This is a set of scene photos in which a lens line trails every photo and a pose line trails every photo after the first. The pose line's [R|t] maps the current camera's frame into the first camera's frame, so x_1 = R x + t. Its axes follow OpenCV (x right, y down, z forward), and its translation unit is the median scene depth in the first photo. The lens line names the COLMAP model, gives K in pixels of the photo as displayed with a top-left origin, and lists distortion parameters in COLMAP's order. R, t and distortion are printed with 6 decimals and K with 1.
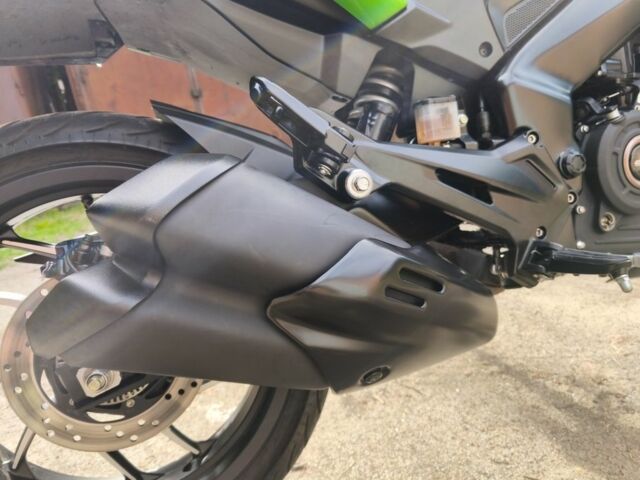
lens RADIAL K [[432.7, 0, 317.6], [0, 432.7, 234.4], [0, 0, 1]] dist [0.071516, -0.062517]
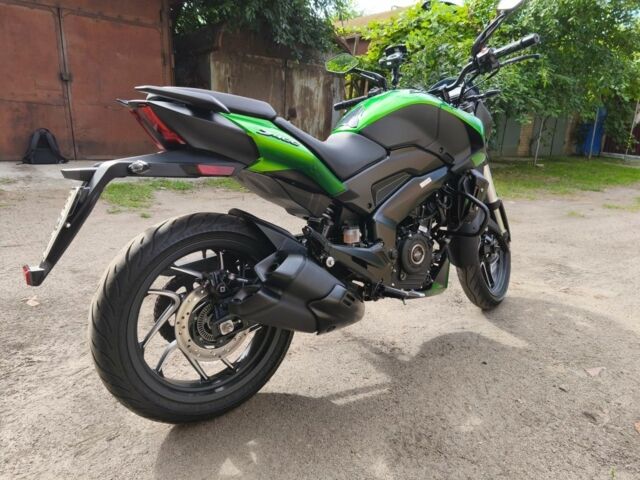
lens RADIAL K [[432.7, 0, 326.4], [0, 432.7, 242.4], [0, 0, 1]] dist [0.071516, -0.062517]
pose [[0.916219, 0.107402, 0.386014, -0.768784], [-0.111781, 0.993670, -0.011155, -0.154892], [-0.384769, -0.032928, 0.922425, -1.183623]]
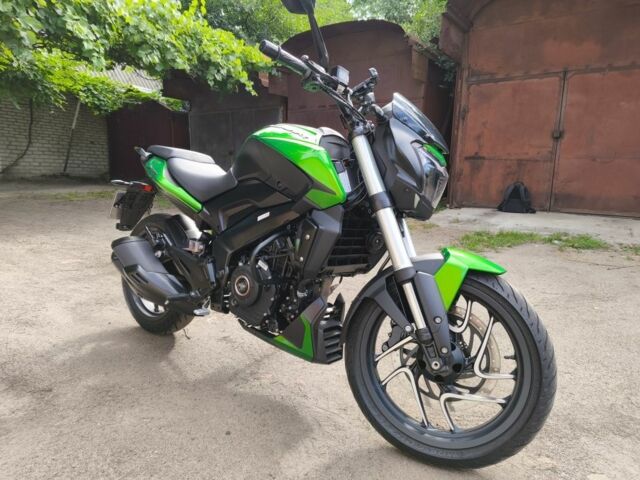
lens RADIAL K [[432.7, 0, 306.9], [0, 432.7, 236.0], [0, 0, 1]] dist [0.071516, -0.062517]
pose [[0.524108, 0.300263, -0.796965, 2.979522], [-0.287326, 0.943263, 0.166427, -1.006485], [0.801719, 0.141763, 0.580646, -0.201893]]
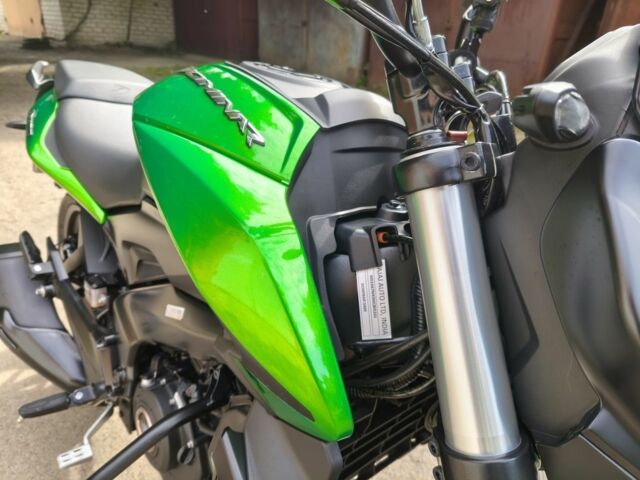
lens RADIAL K [[432.7, 0, 315.0], [0, 432.7, 241.1], [0, 0, 1]] dist [0.071516, -0.062517]
pose [[0.363639, 0.557241, -0.746491, 1.576662], [-0.306924, 0.828277, 0.468780, -1.338642], [0.879525, 0.058649, 0.472224, 0.852026]]
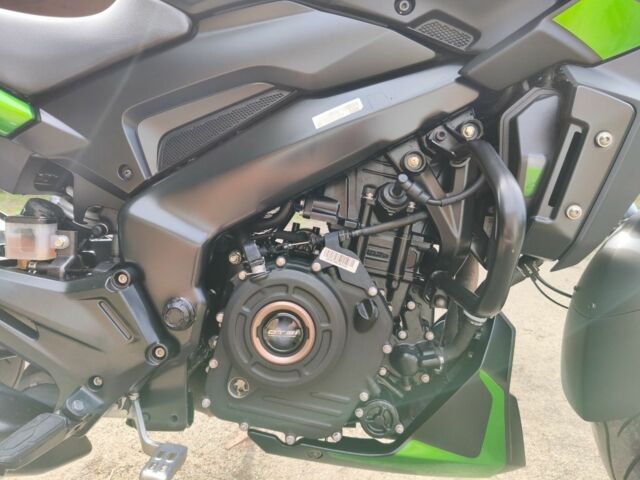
lens RADIAL K [[432.7, 0, 314.3], [0, 432.7, 238.7], [0, 0, 1]] dist [0.071516, -0.062517]
pose [[0.920591, 0.224312, -0.319682, 1.066344], [-0.225858, 0.973610, 0.032748, -0.397506], [0.318591, 0.042056, 0.946959, 0.247059]]
